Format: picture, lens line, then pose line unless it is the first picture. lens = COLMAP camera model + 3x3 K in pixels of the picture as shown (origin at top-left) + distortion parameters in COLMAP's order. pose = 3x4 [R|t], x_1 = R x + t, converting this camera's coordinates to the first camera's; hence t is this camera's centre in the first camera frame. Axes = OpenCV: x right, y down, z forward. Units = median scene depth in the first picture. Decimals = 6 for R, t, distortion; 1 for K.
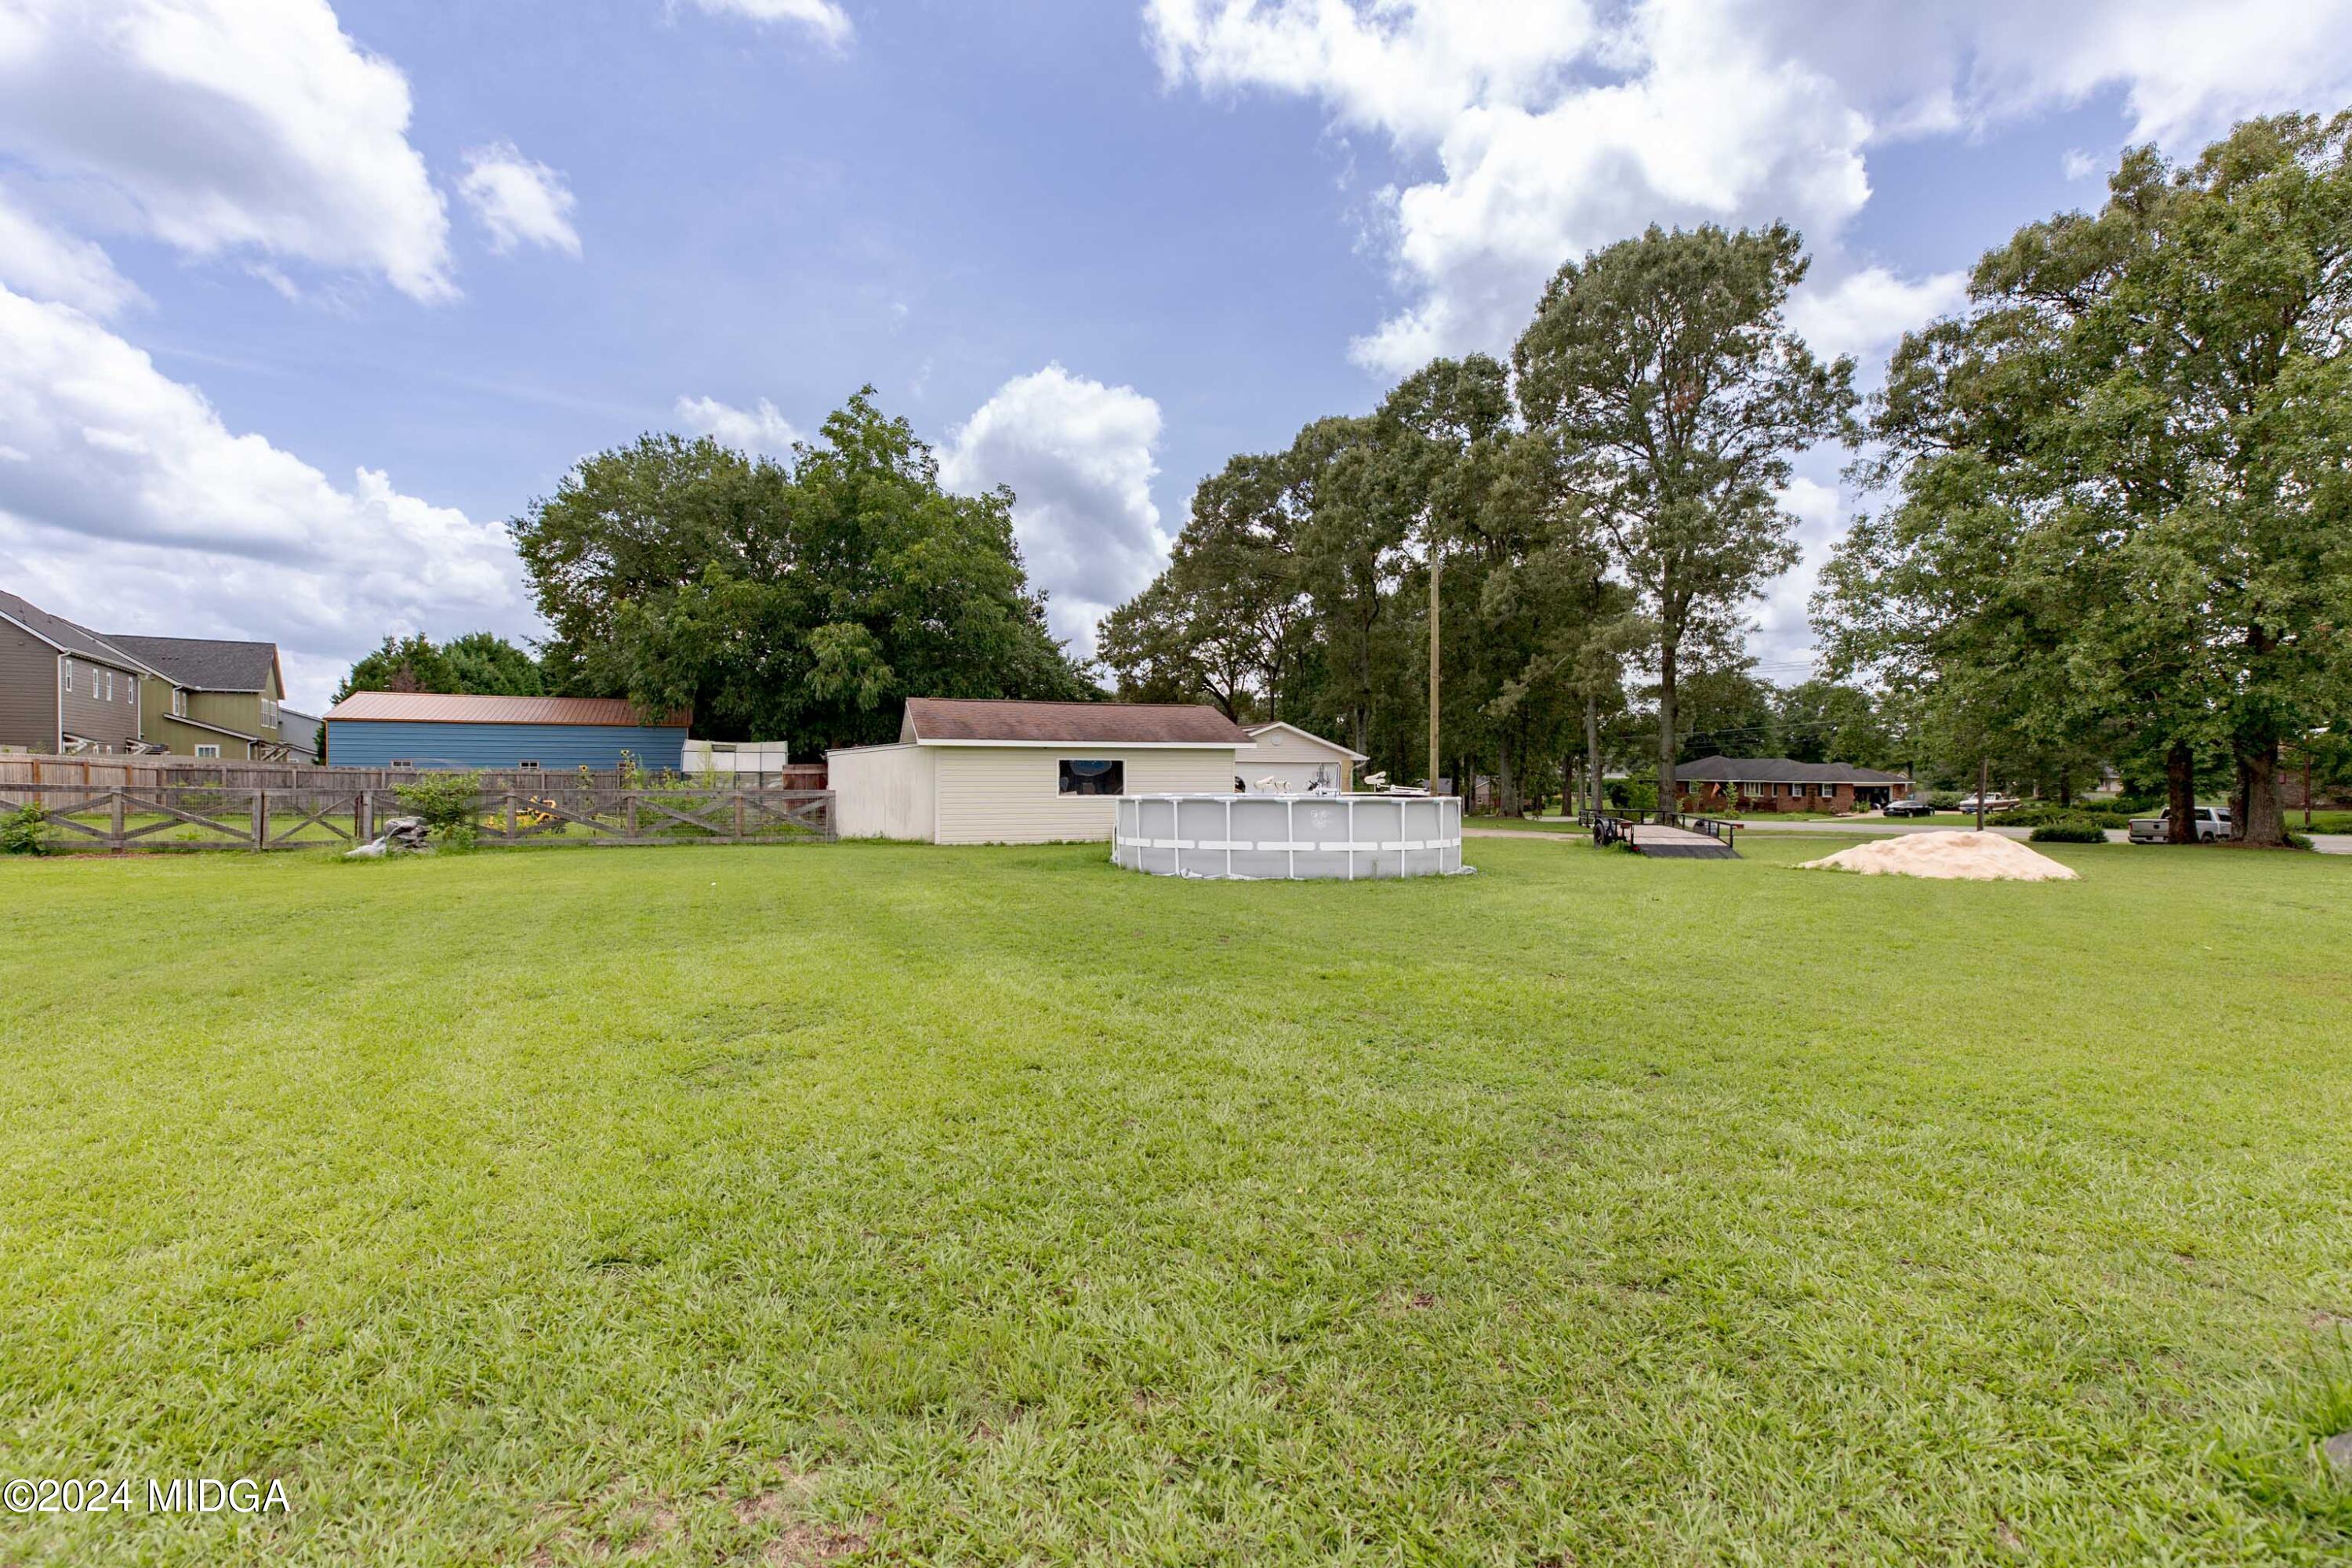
lens RADIAL K [[1072.3, 0, 1154.5], [0, 1072.3, 786.0], [0, 0, 1]] dist [0.000408, -0.000200]
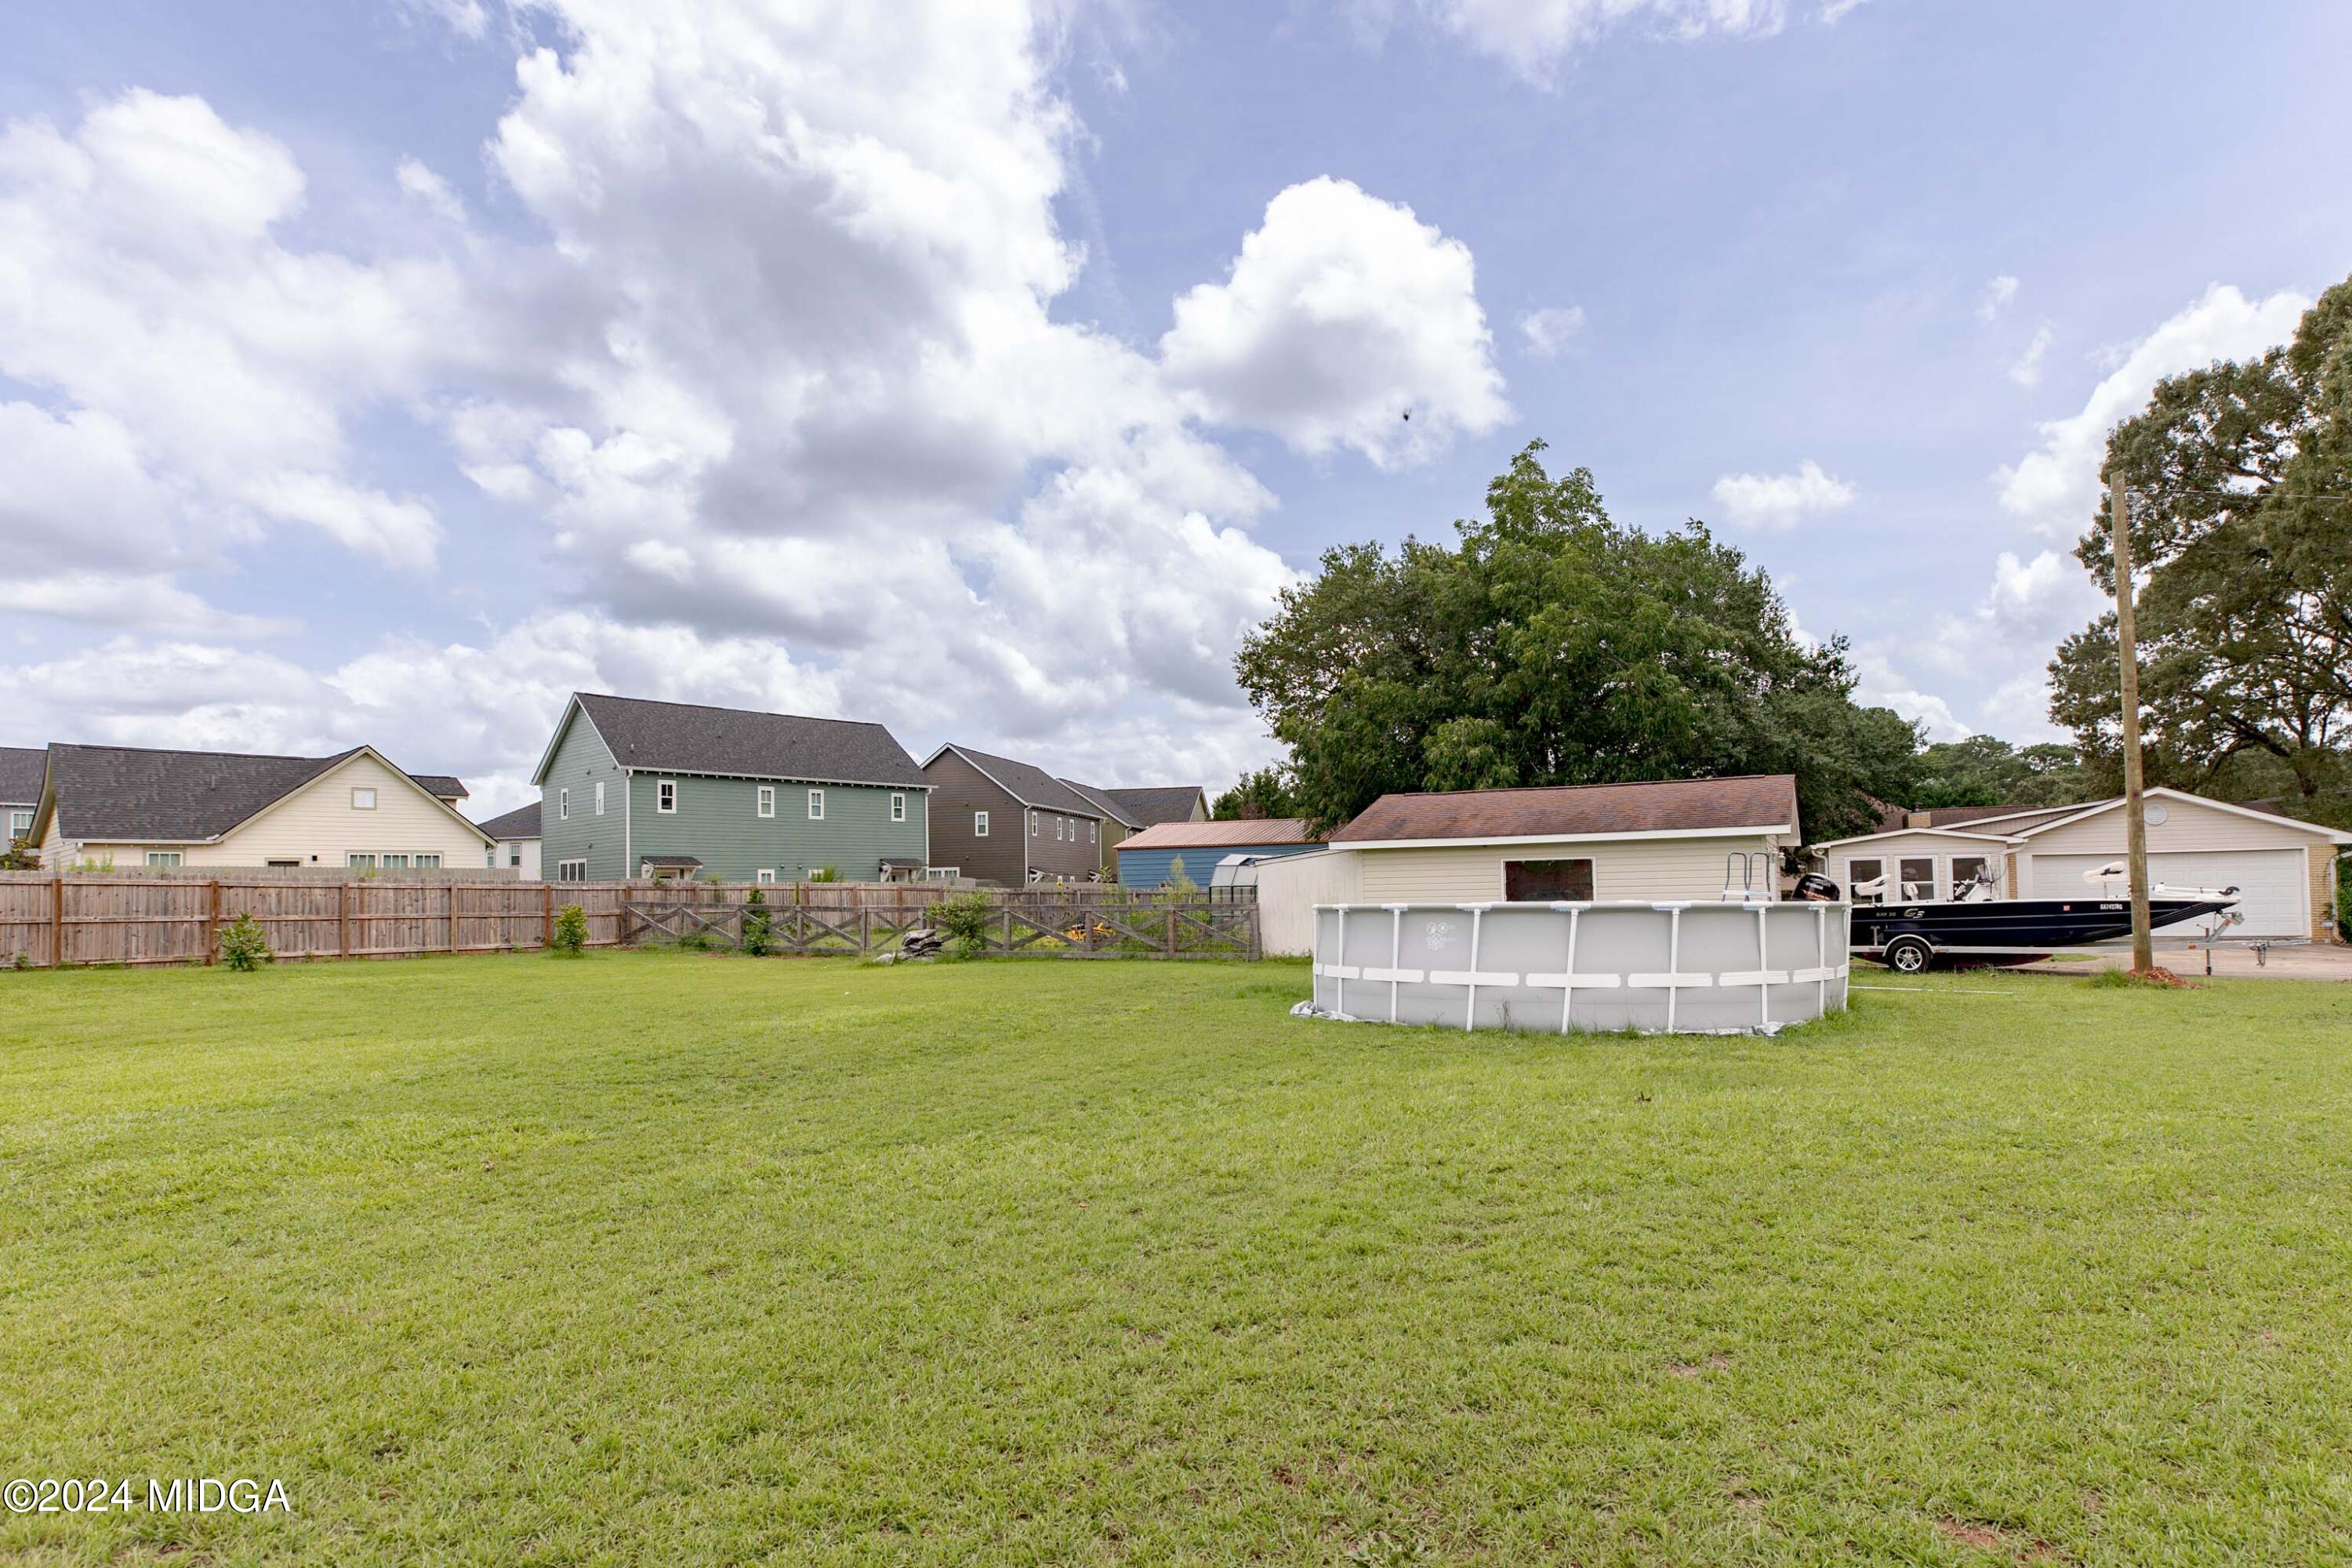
lens RADIAL K [[1160.6, 0, 1175.7], [0, 1160.6, 899.3], [0, 0, 1]] dist [-0.002566, -0.000319]
pose [[0.734230, -0.015574, -0.678722, 0.306271], [0.015156, 0.999864, -0.006547, 0.006580], [0.678732, -0.005480, 0.734366, 0.218372]]
